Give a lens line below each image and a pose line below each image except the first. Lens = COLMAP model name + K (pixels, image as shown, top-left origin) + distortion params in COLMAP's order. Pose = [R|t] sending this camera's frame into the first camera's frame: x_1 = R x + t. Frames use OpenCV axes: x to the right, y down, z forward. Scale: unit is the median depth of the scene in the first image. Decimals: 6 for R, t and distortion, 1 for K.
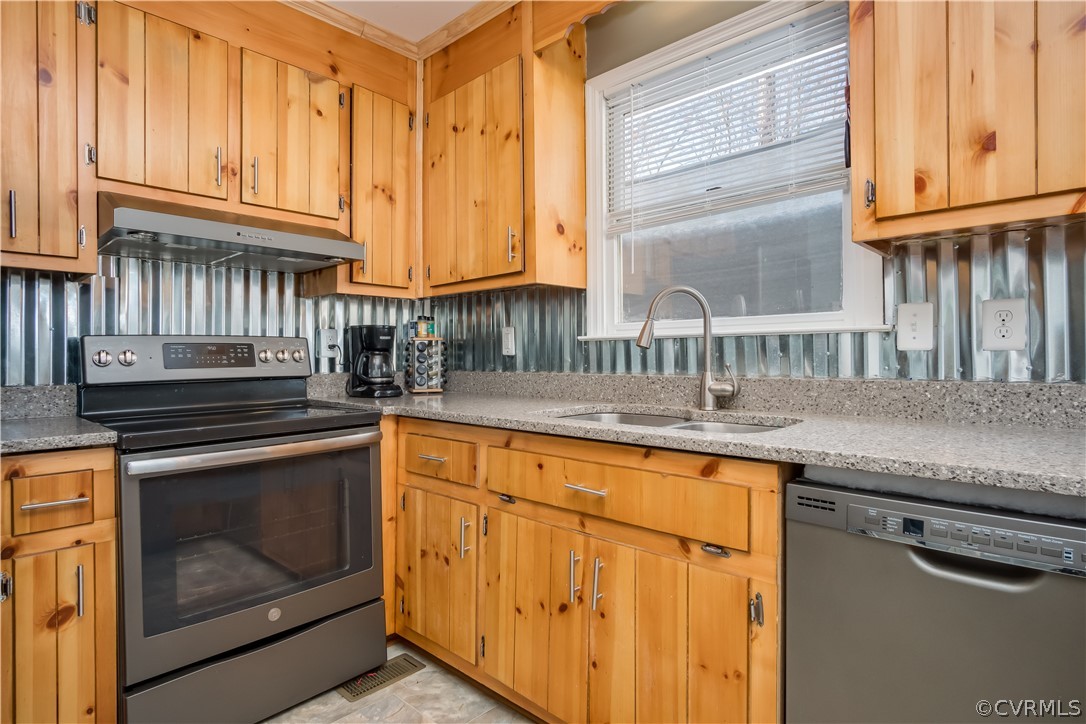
lens RADIAL K [[576.1, 0, 541.5], [0, 576.1, 356.5], [0, 0, 1]] dist [-0.022179, 0.009714]
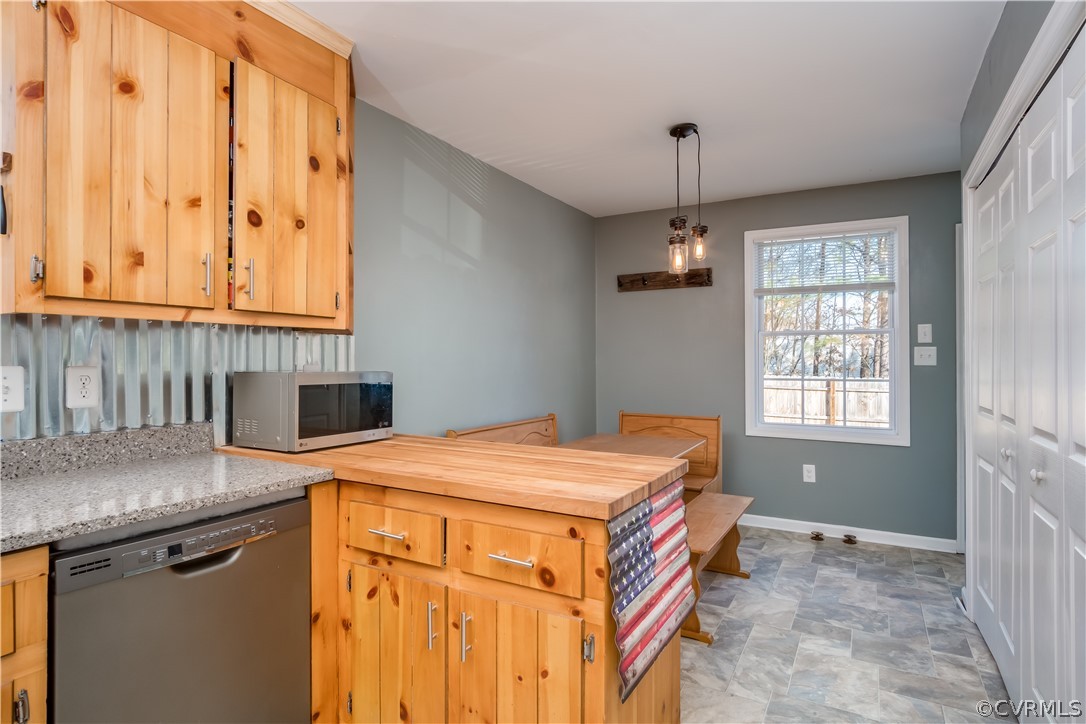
lens RADIAL K [[576.1, 0, 541.5], [0, 576.1, 356.5], [0, 0, 1]] dist [-0.022179, 0.009714]
pose [[-0.238586, 0.011580, 0.971052, -0.434847], [0.005384, 0.999929, -0.010602, -0.071817], [-0.971106, 0.002698, -0.238632, 0.229449]]
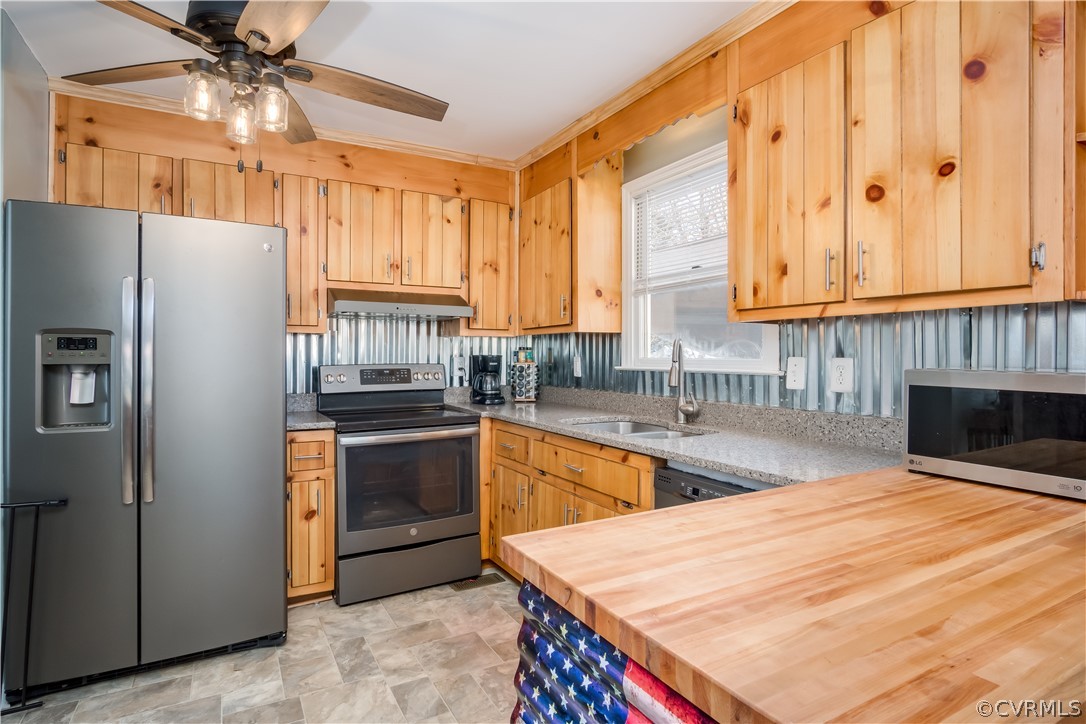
lens RADIAL K [[576.1, 0, 541.5], [0, 576.1, 356.5], [0, 0, 1]] dist [-0.022179, 0.009714]
pose [[0.954769, 0.008076, -0.297240, 0.352216], [-0.007158, 0.999966, 0.004176, -0.072797], [0.297264, -0.001859, 0.954794, -0.458337]]
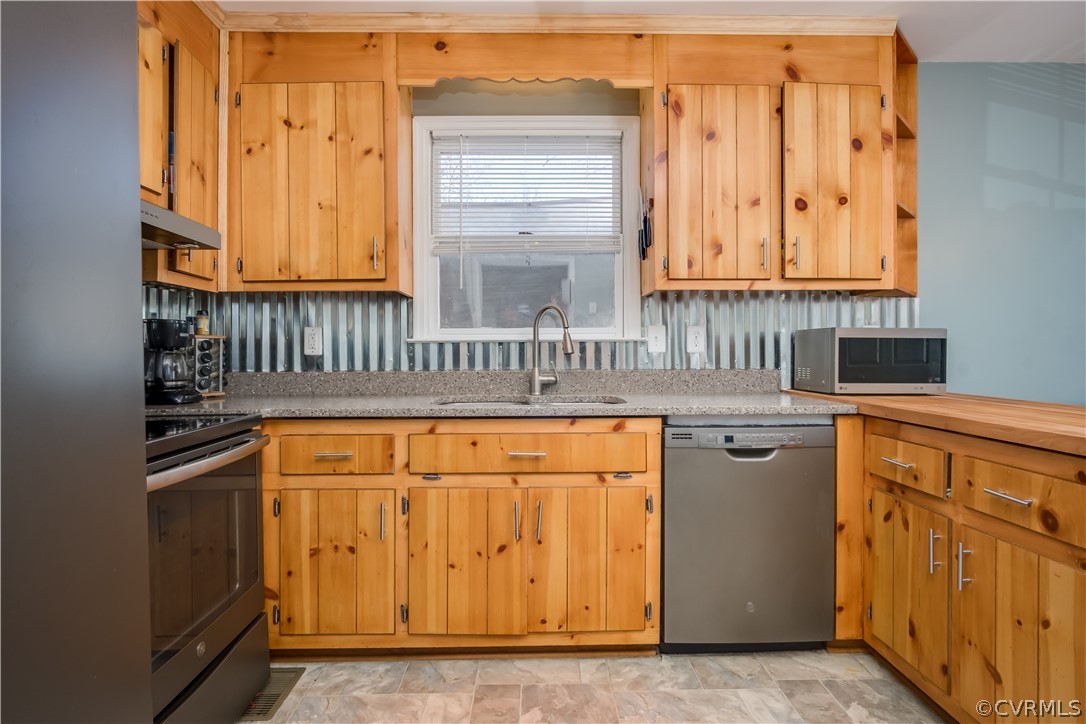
lens RADIAL K [[576.1, 0, 541.5], [0, 576.1, 356.5], [0, 0, 1]] dist [-0.022179, 0.009714]
pose [[0.709687, -0.000380, 0.704517, -0.620611], [0.000703, 1.000000, -0.000169, 0.000820], [-0.704517, 0.000615, 0.709687, 0.006034]]
